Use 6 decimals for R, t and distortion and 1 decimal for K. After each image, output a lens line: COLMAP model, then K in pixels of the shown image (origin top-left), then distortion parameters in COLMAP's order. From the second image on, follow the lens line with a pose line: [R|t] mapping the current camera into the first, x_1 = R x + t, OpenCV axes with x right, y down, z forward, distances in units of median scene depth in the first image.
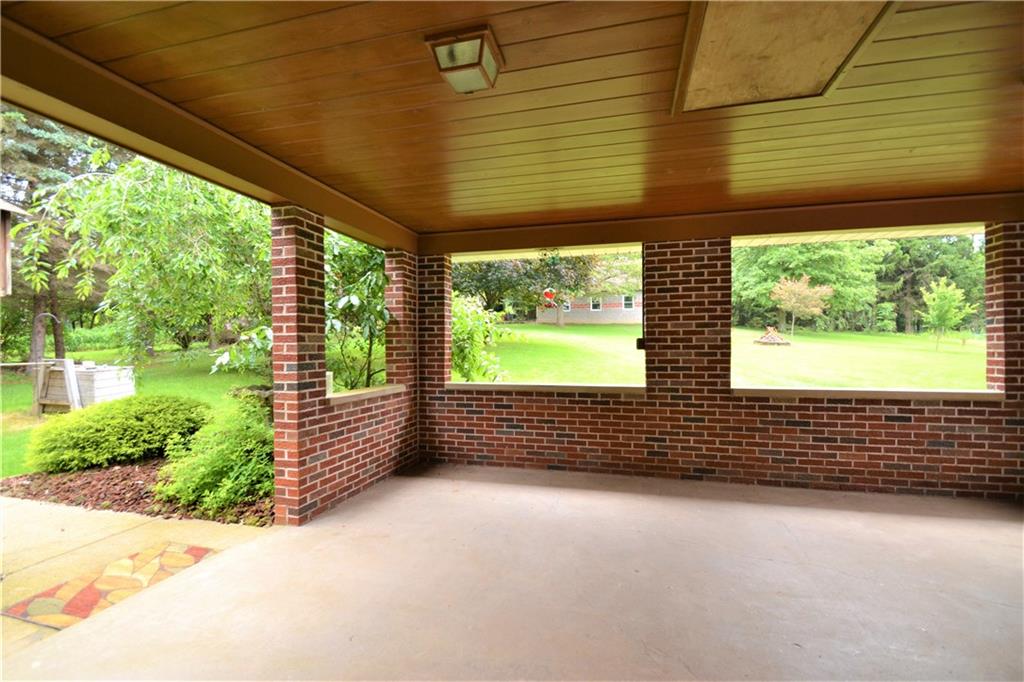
lens RADIAL K [[454.3, 0, 504.7], [0, 454.3, 352.0], [0, 0, 1]] dist [0.010940, -0.015551]
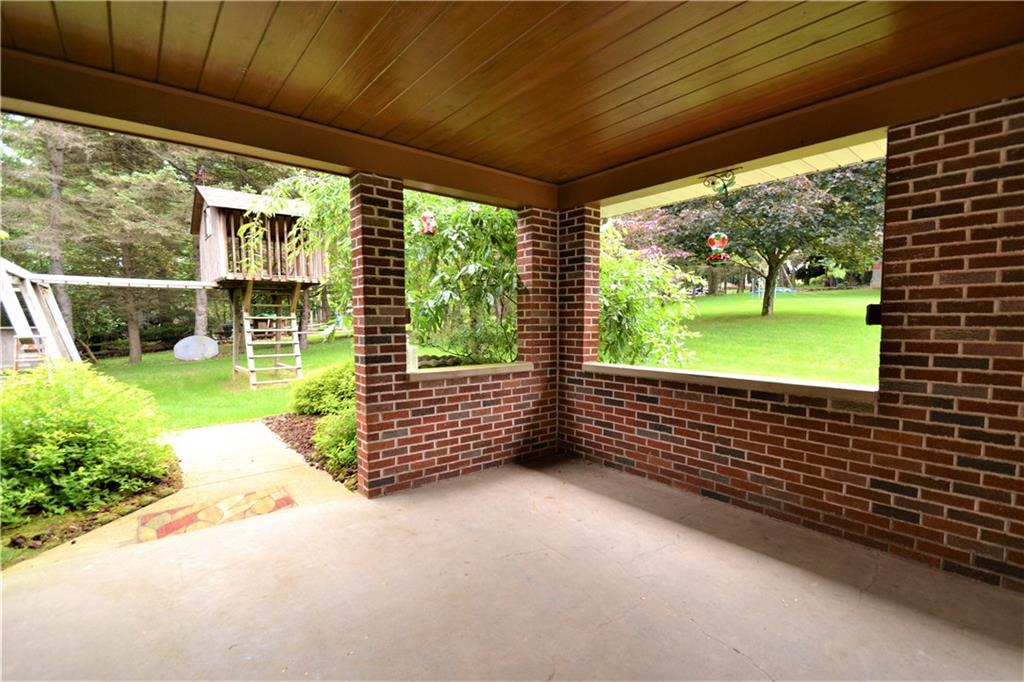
lens RADIAL K [[454.3, 0, 504.7], [0, 454.3, 352.0], [0, 0, 1]] dist [0.010940, -0.015551]
pose [[0.808041, 0.042391, -0.587599, 0.266856], [-0.007038, 0.998031, 0.062321, -0.003525], [0.589084, -0.046222, 0.806749, 0.281037]]
